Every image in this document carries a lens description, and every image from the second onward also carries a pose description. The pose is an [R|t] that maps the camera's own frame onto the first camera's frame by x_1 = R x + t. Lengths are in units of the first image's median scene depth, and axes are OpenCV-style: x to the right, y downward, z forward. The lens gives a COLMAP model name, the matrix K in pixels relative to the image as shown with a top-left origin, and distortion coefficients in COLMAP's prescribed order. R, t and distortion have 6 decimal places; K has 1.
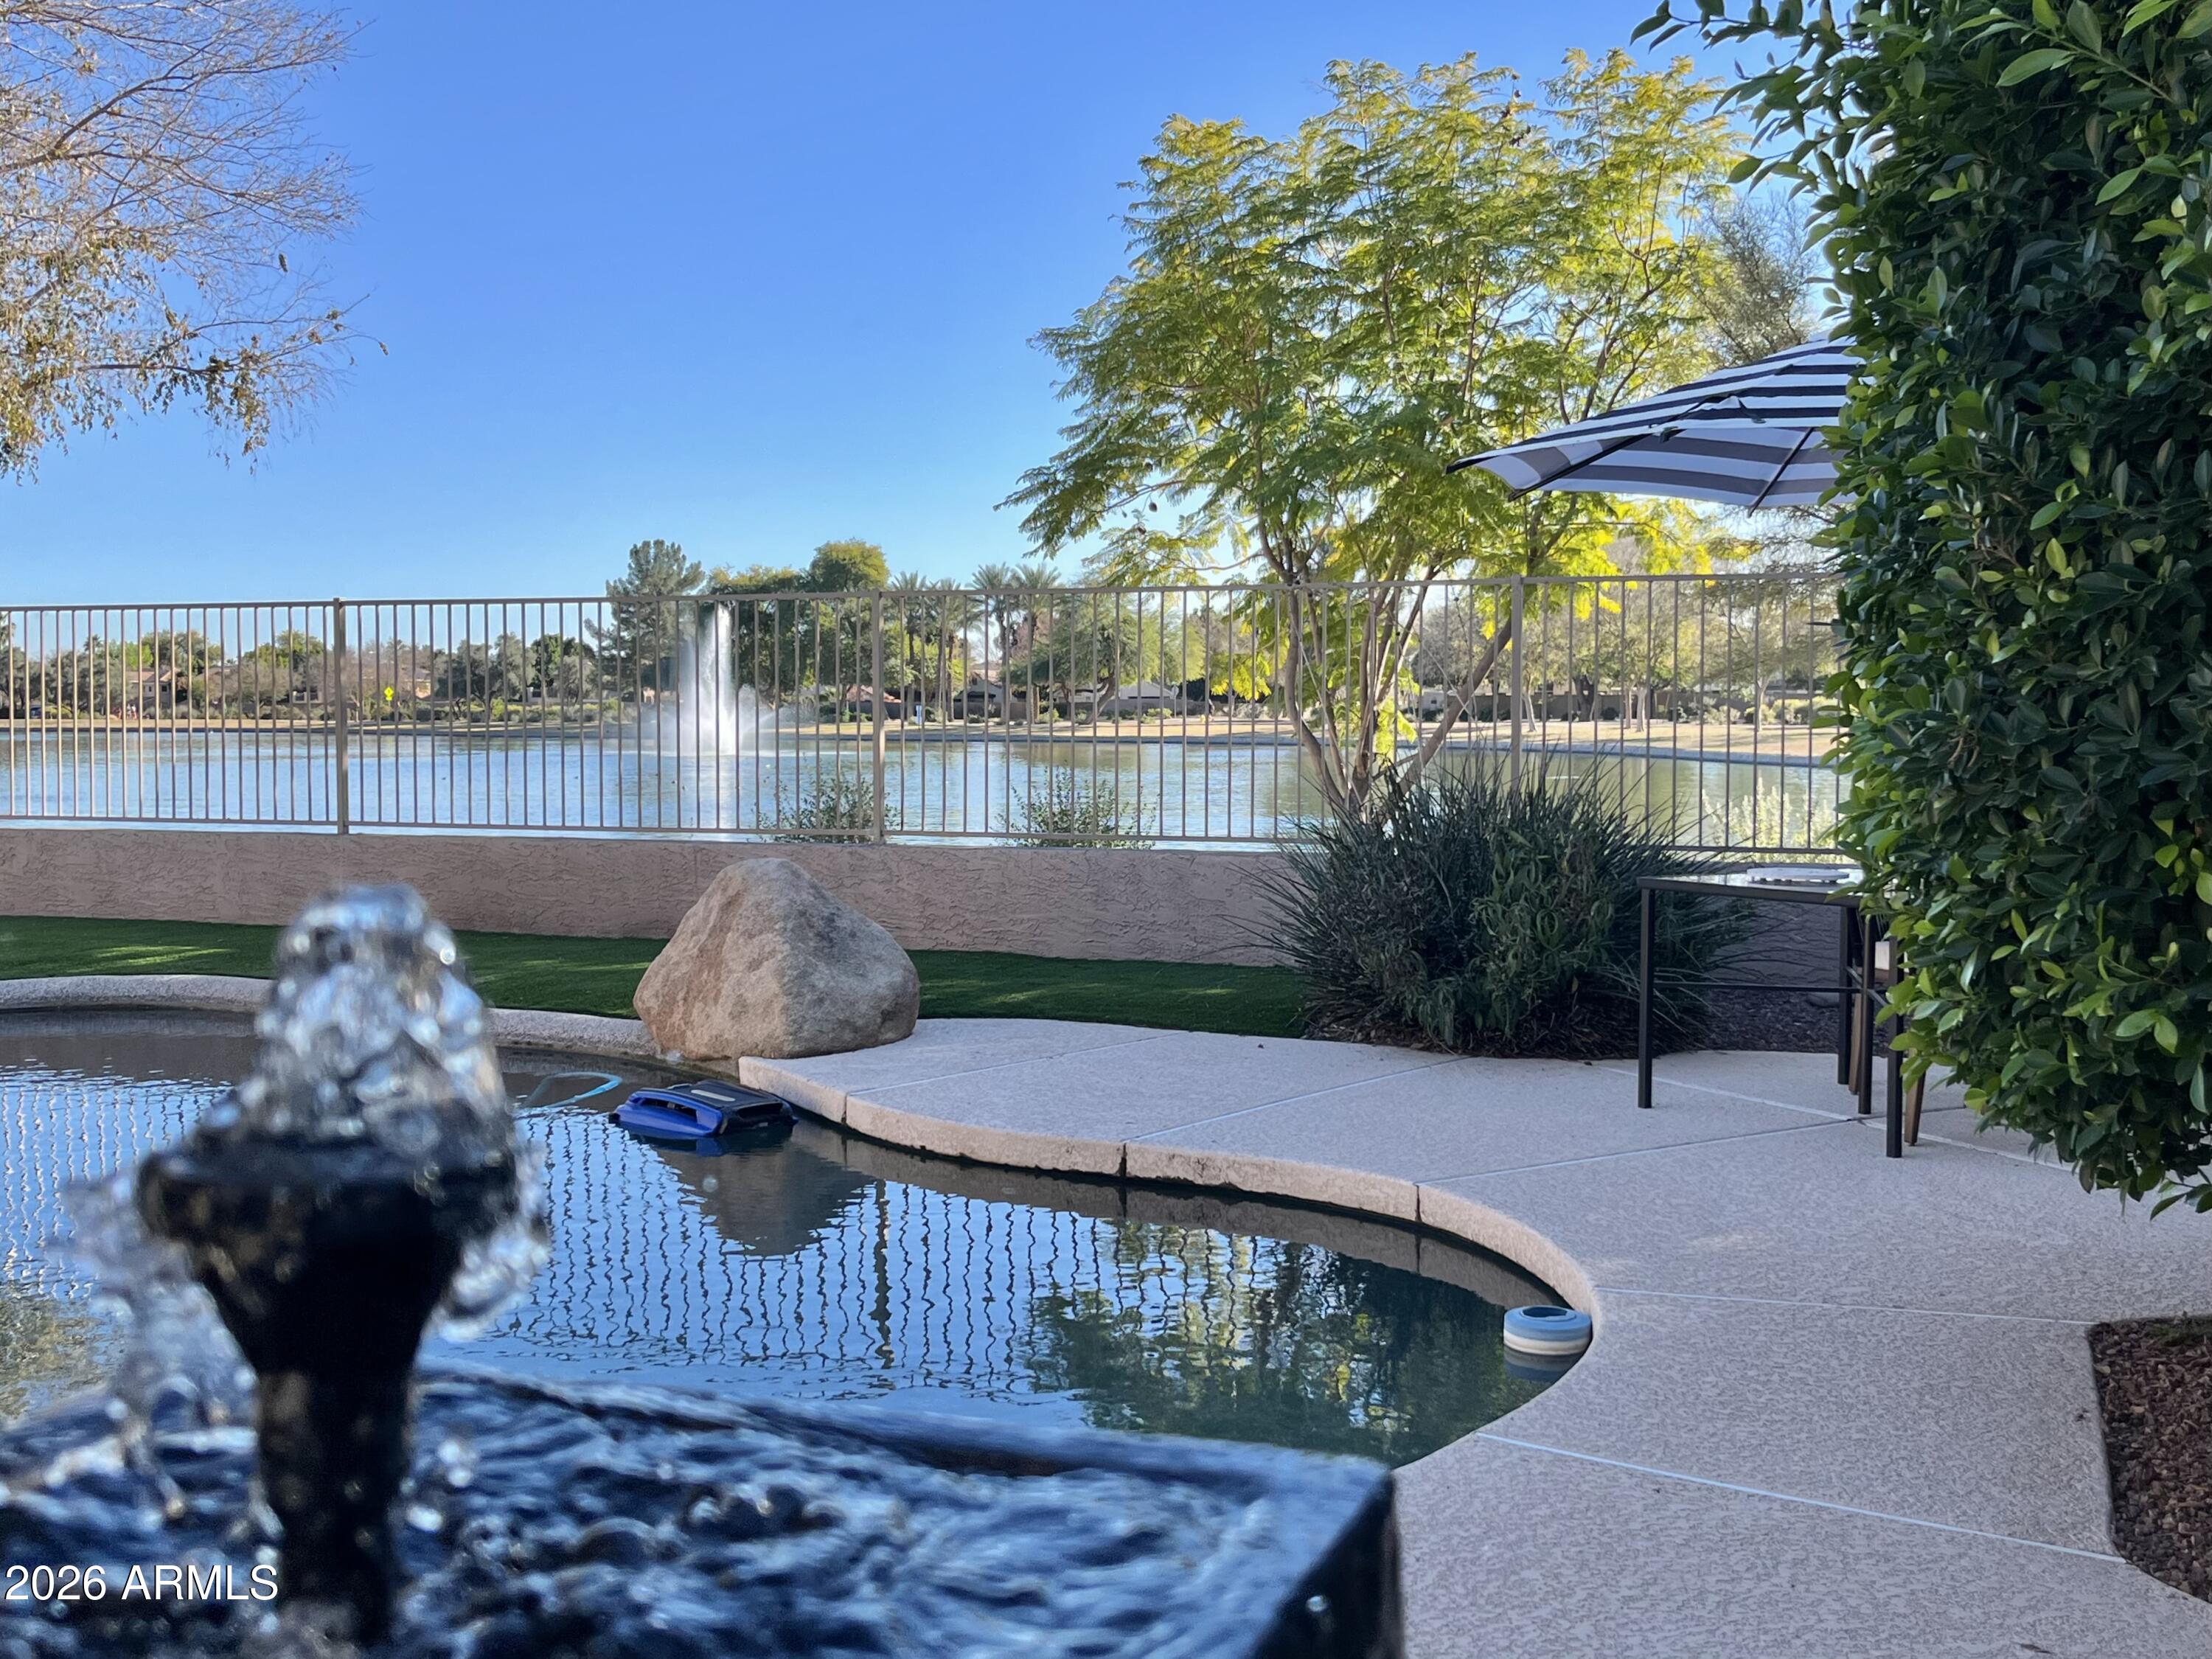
lens RADIAL K [[2311.1, 0, 1101.4], [0, 2311.1, 810.5], [0, 0, 1]] dist [0.036072, 0.000000]
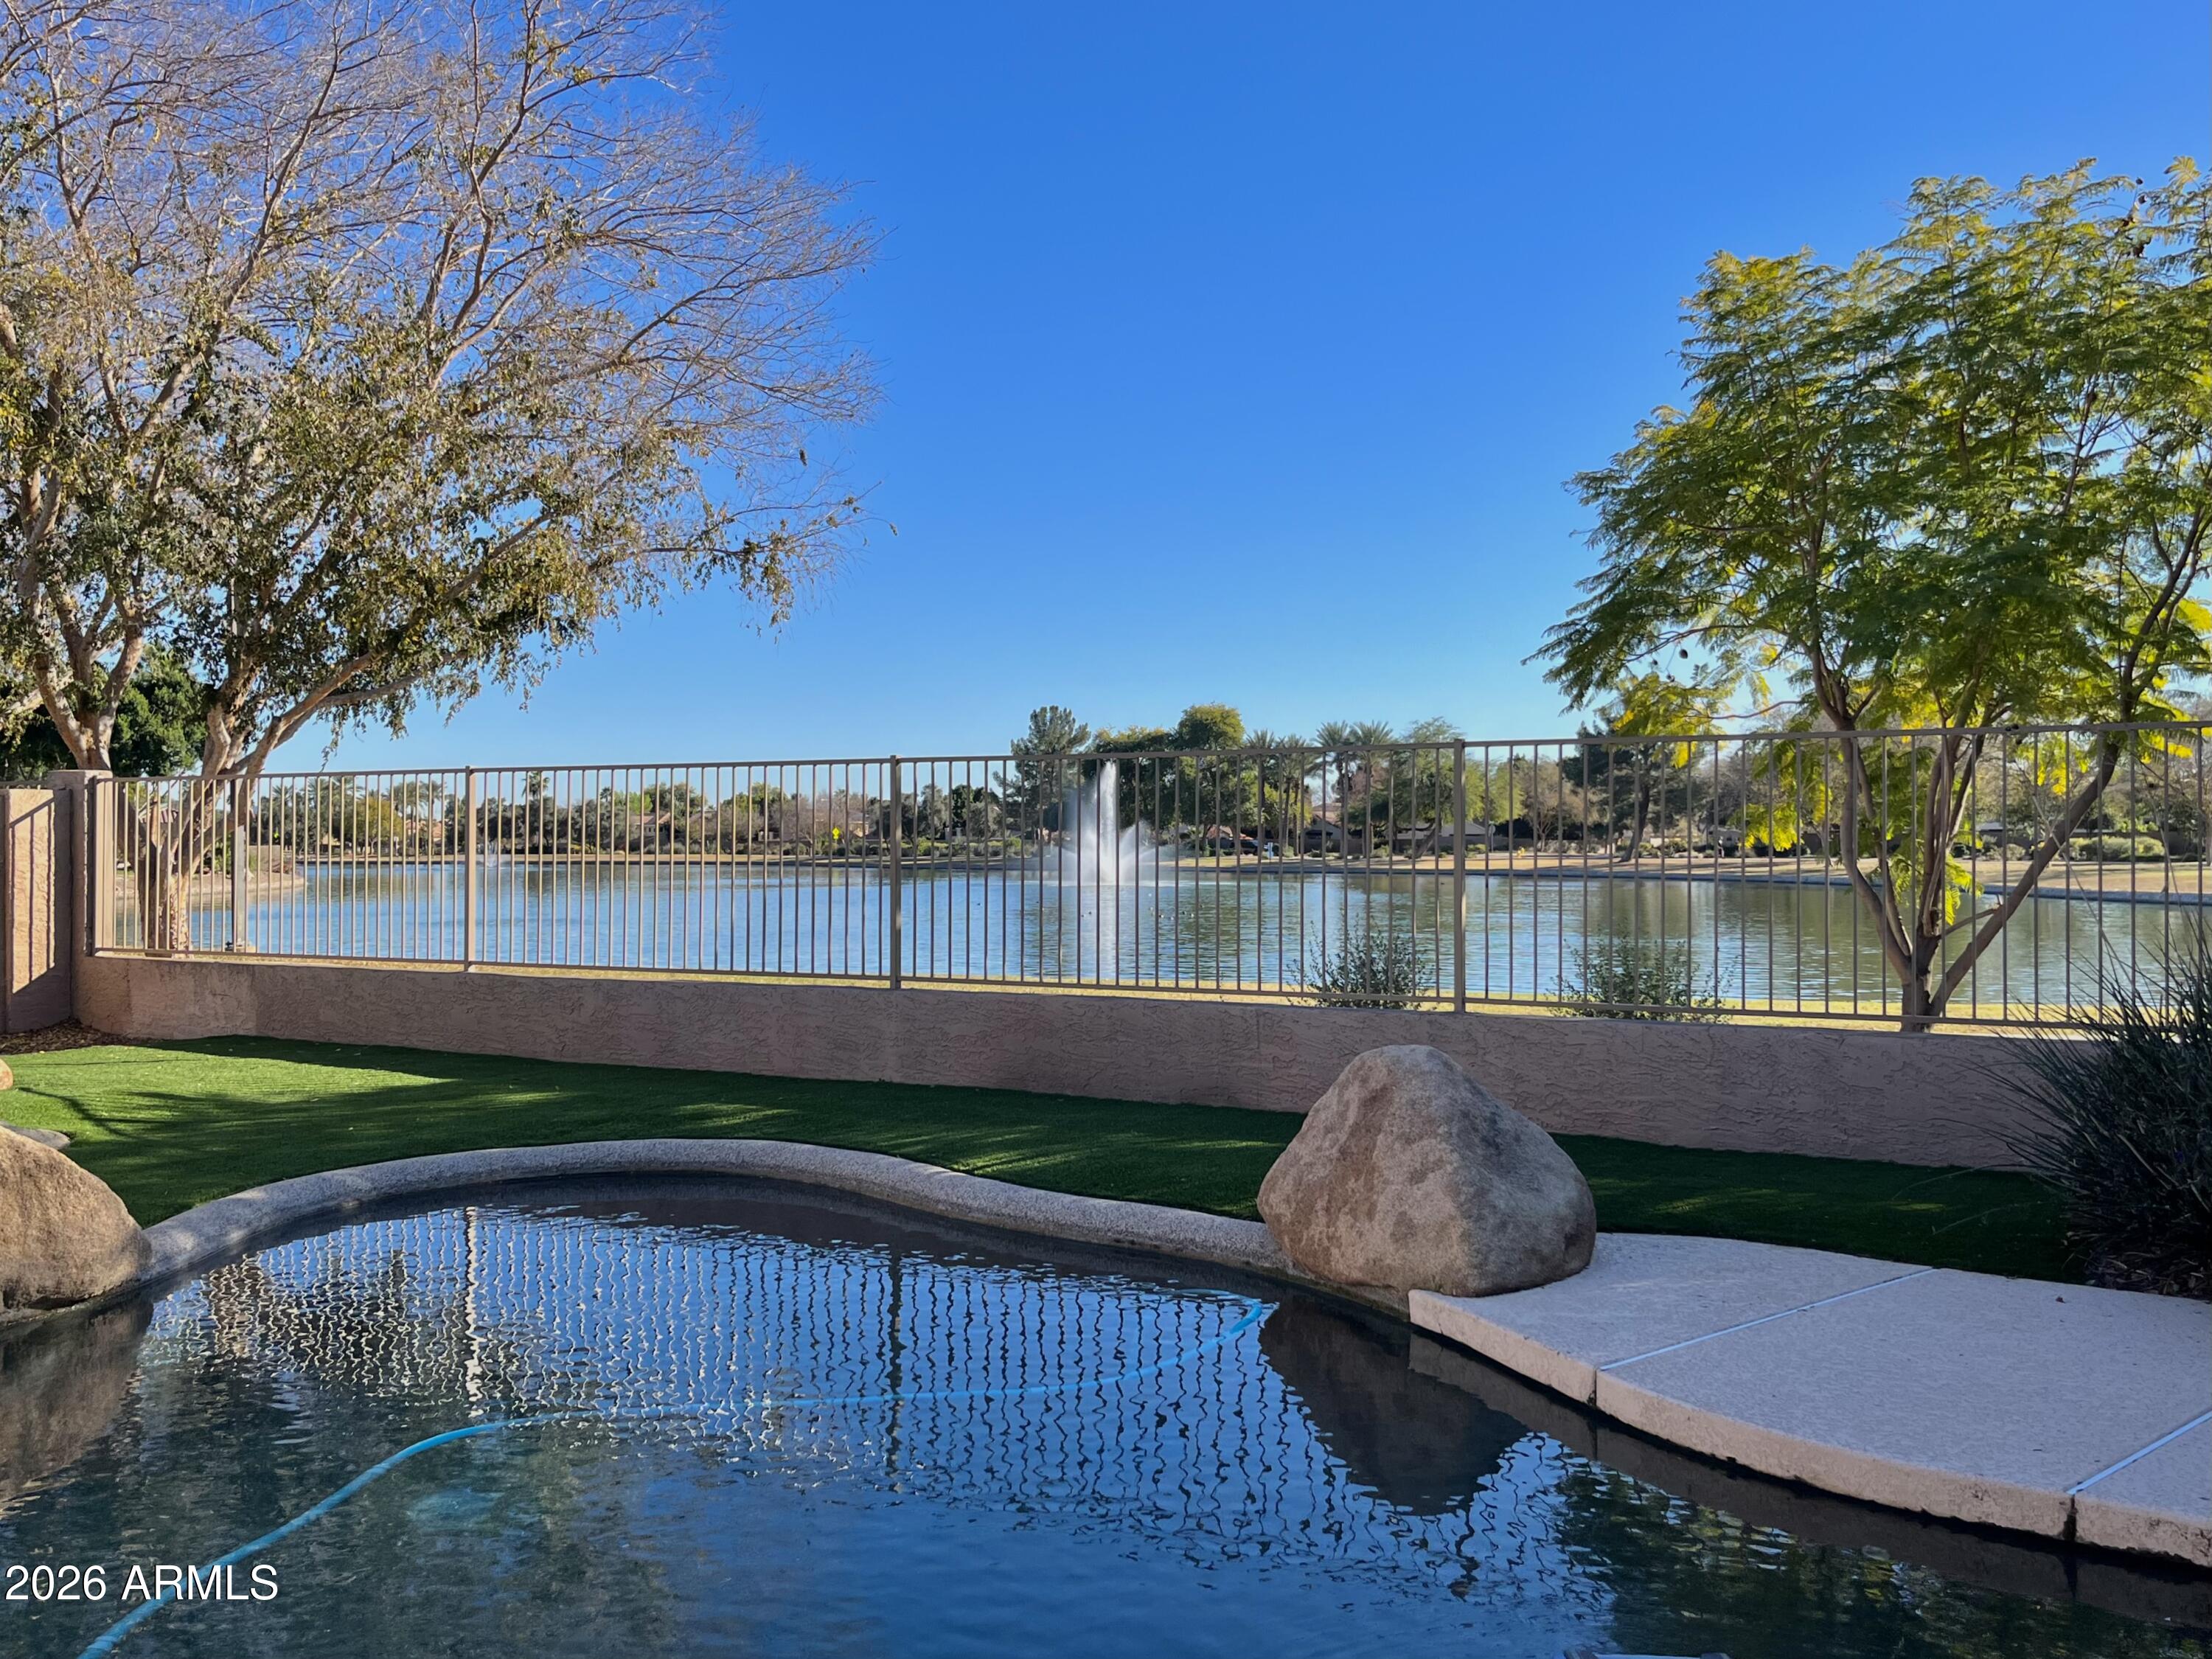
lens RADIAL K [[1939.8, 0, 1108.7], [0, 1939.8, 829.5], [0, 0, 1]] dist [0.051212, -0.045203]
pose [[0.987970, -0.001186, -0.154639, -0.067831], [-0.006798, 0.998671, -0.051088, -0.010838], [0.154495, 0.051525, 0.986649, 0.118208]]
